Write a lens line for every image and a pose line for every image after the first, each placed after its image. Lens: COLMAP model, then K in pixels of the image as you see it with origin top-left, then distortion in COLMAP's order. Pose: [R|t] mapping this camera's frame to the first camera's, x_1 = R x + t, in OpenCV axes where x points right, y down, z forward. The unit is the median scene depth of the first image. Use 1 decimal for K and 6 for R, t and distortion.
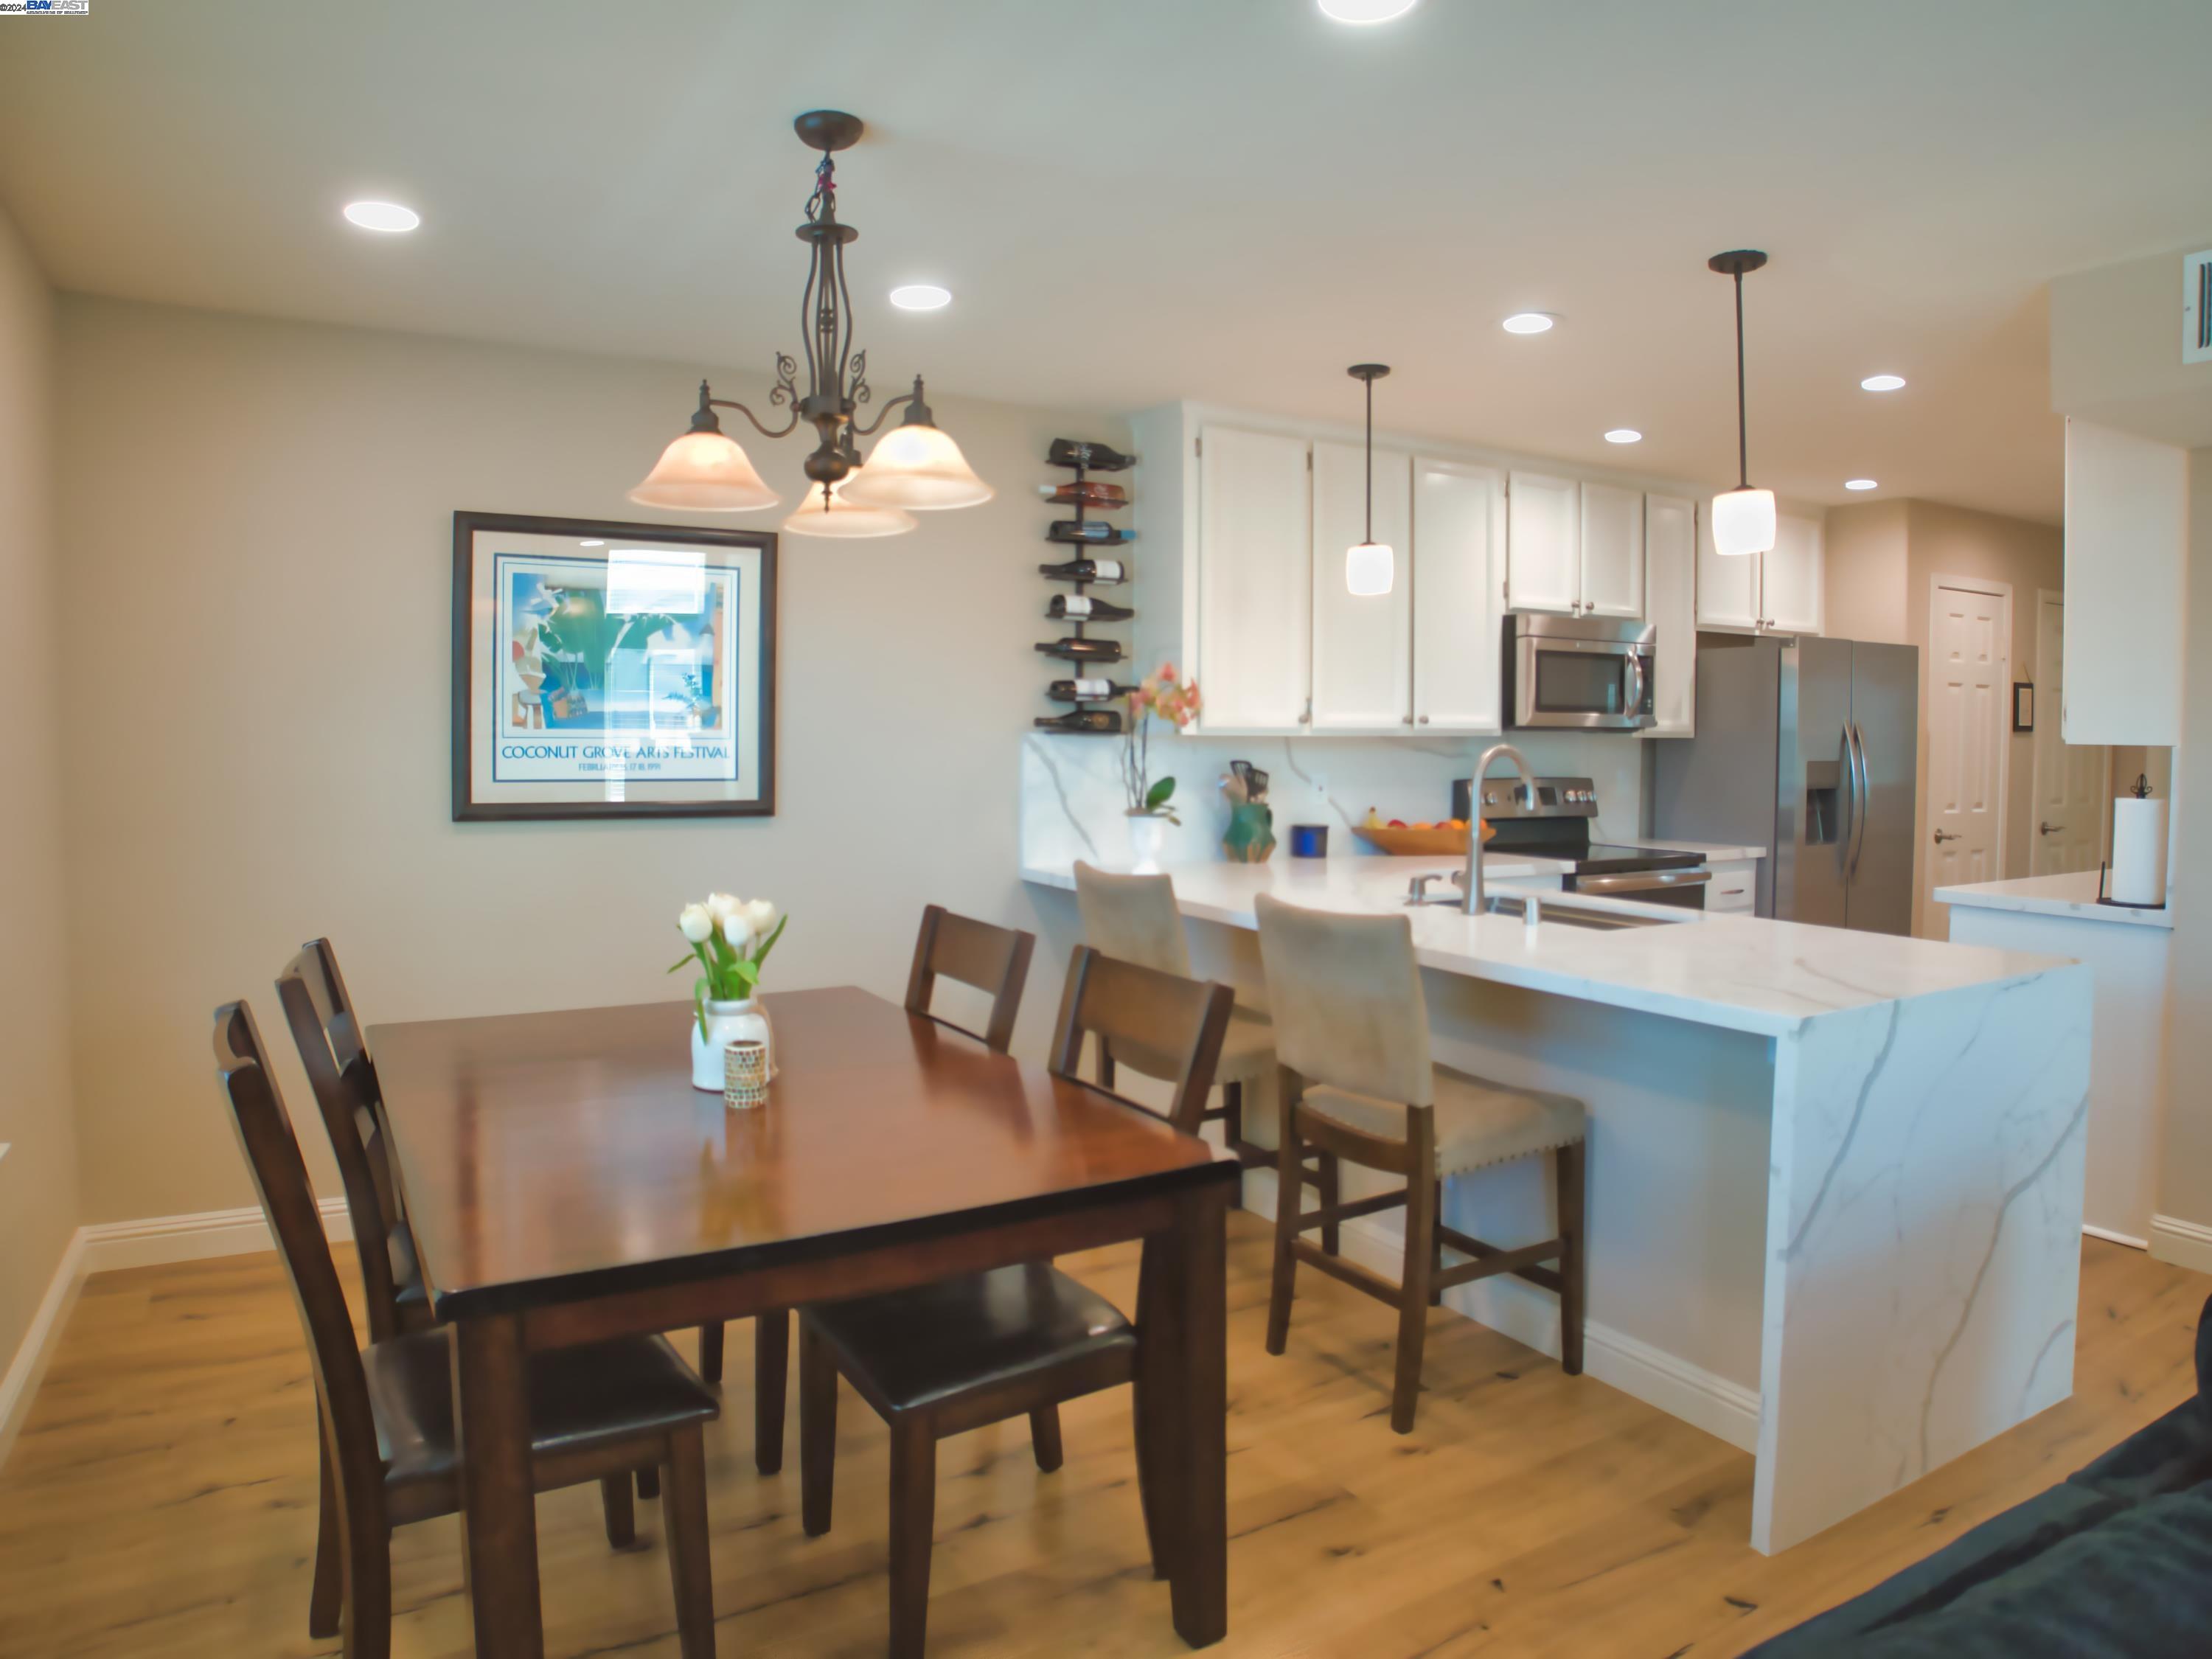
lens RADIAL K [[1410.9, 0, 1104.2], [0, 1410.9, 778.7], [0, 0, 1]] dist [-0.125856, 0.048818]
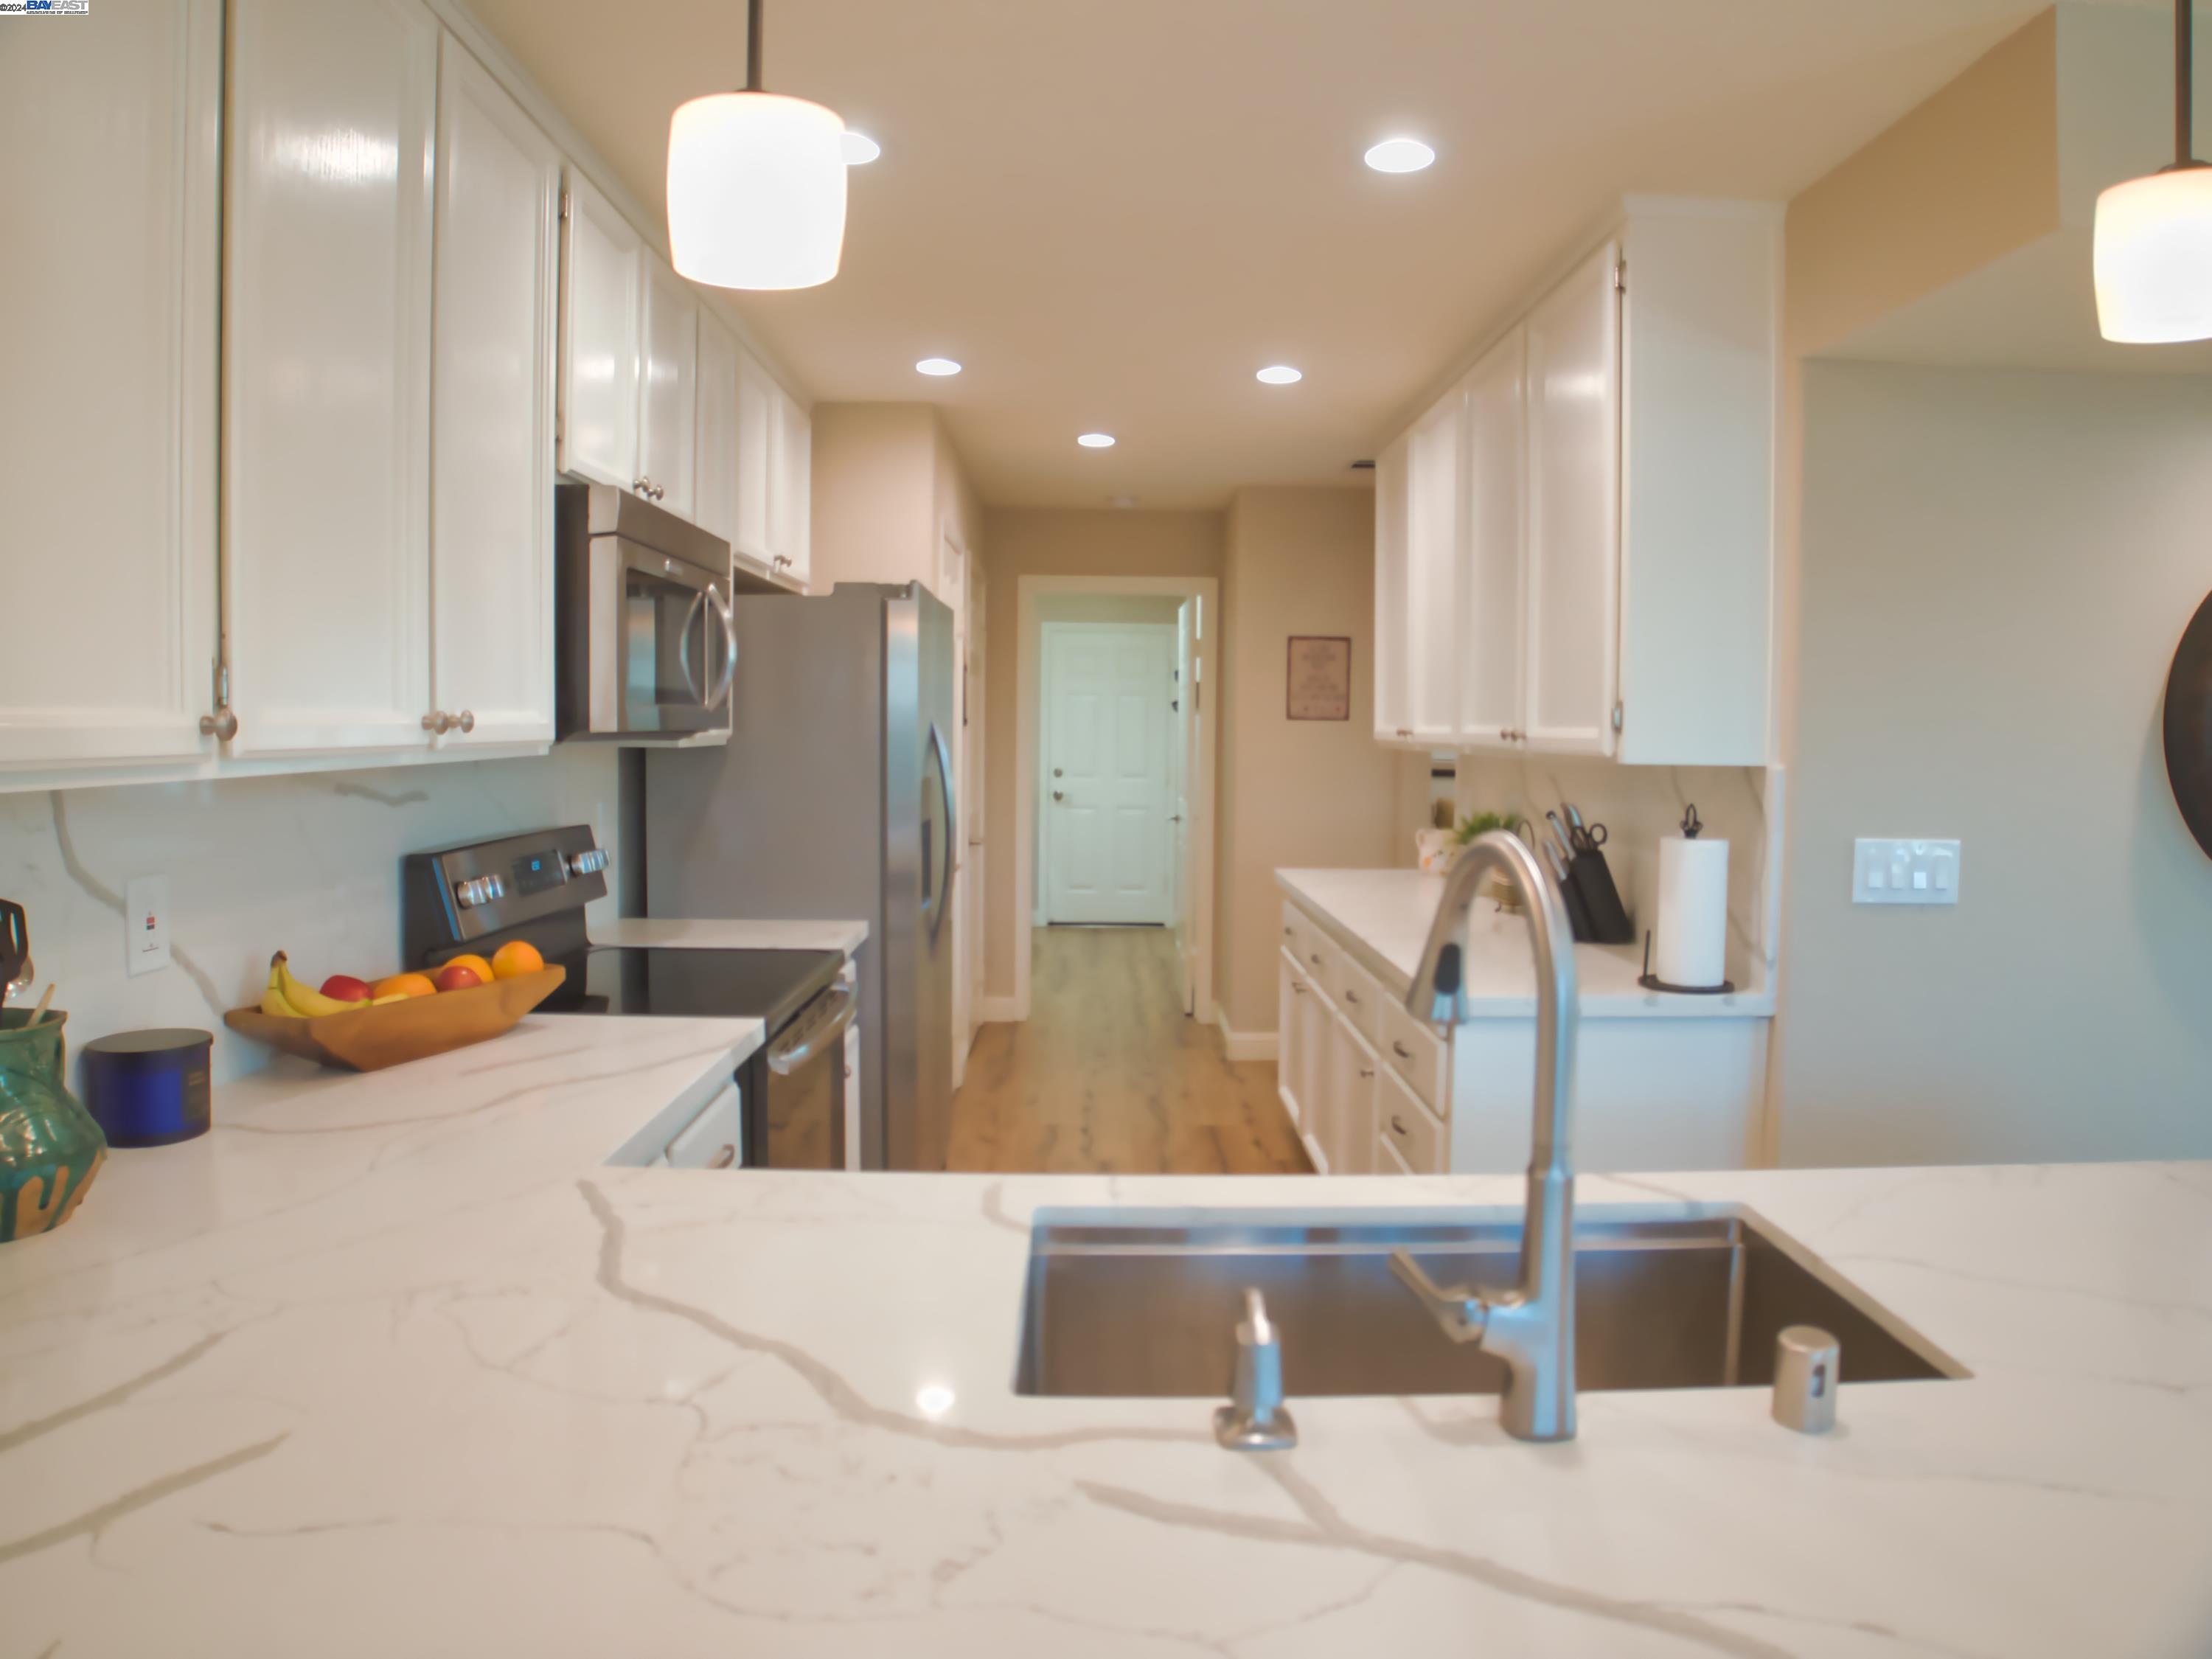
lens RADIAL K [[1410.9, 0, 1104.4], [0, 1410.9, 814.1], [0, 0, 1]] dist [-0.125856, 0.048818]
pose [[0.508395, -0.057027, 0.859234, -0.006616], [0.023434, 0.998351, 0.052395, -0.029915], [-0.860805, -0.006502, 0.508893, 0.601882]]
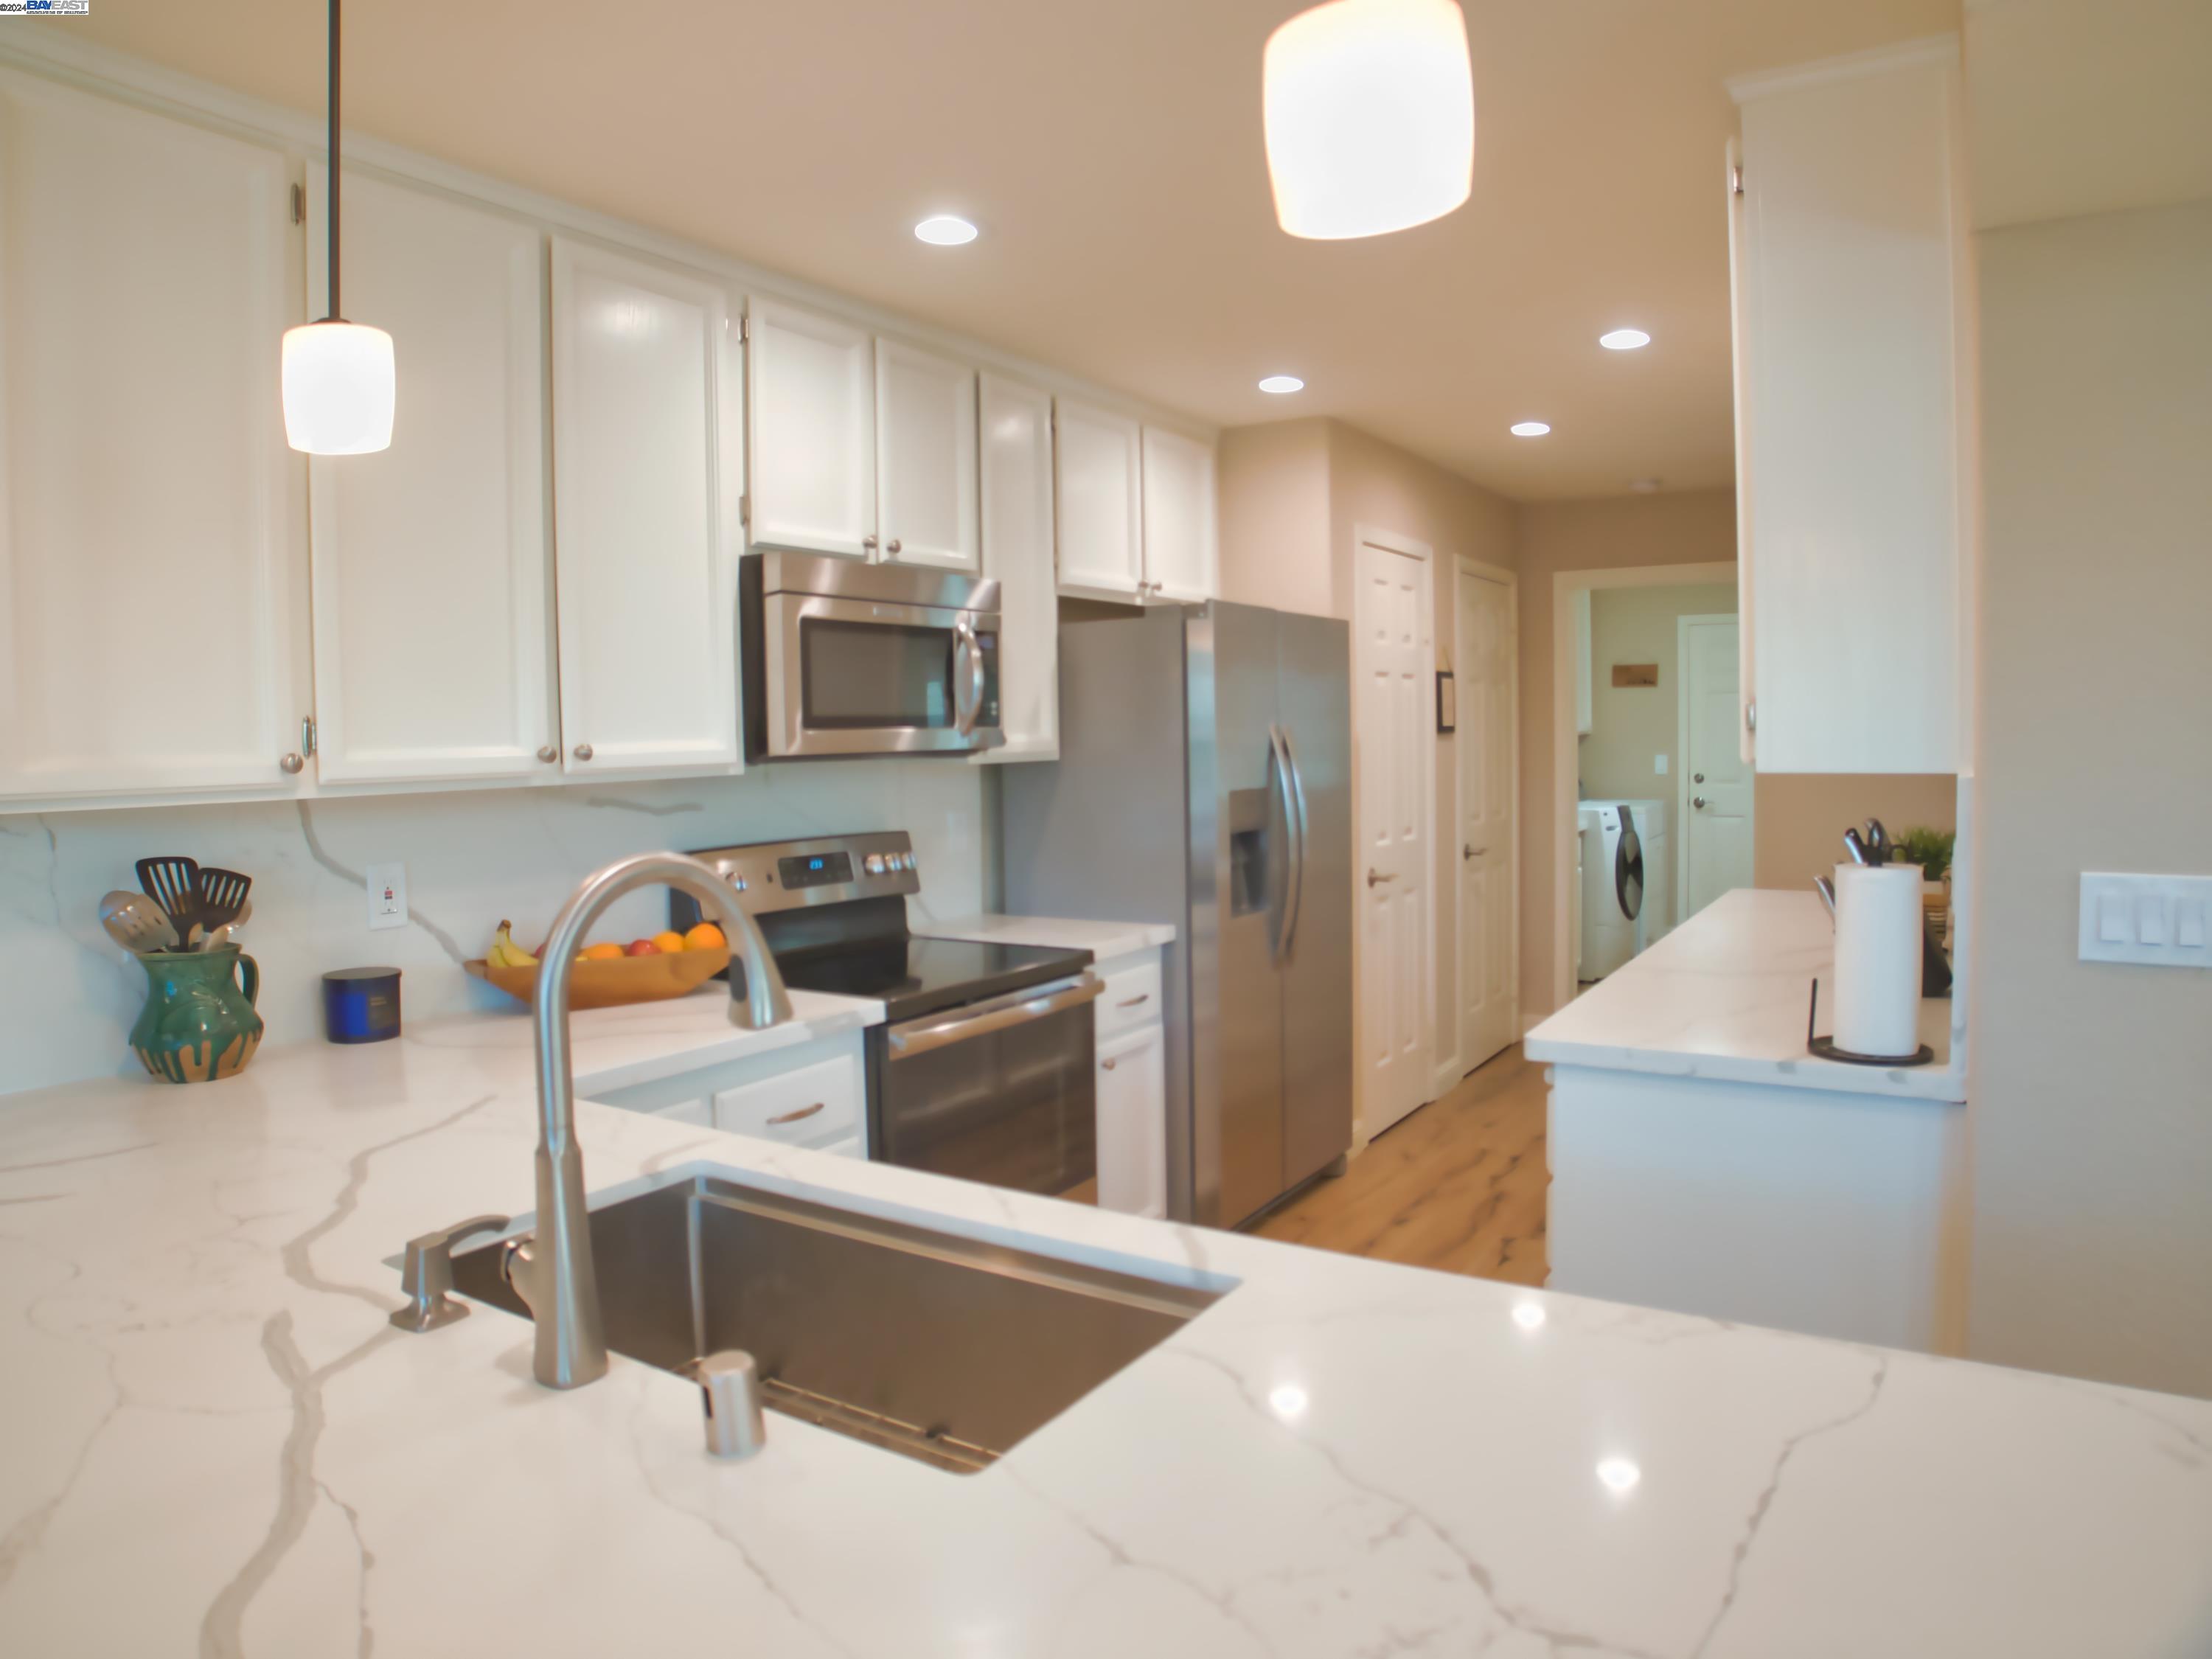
lens RADIAL K [[1410.9, 0, 1077.4], [0, 1410.9, 806.7], [0, 0, 1]] dist [-0.125856, 0.048818]
pose [[0.899294, -0.047165, 0.434793, 0.155357], [0.040381, 0.998876, 0.024835, -0.025623], [-0.435476, -0.004776, 0.900188, 0.428156]]
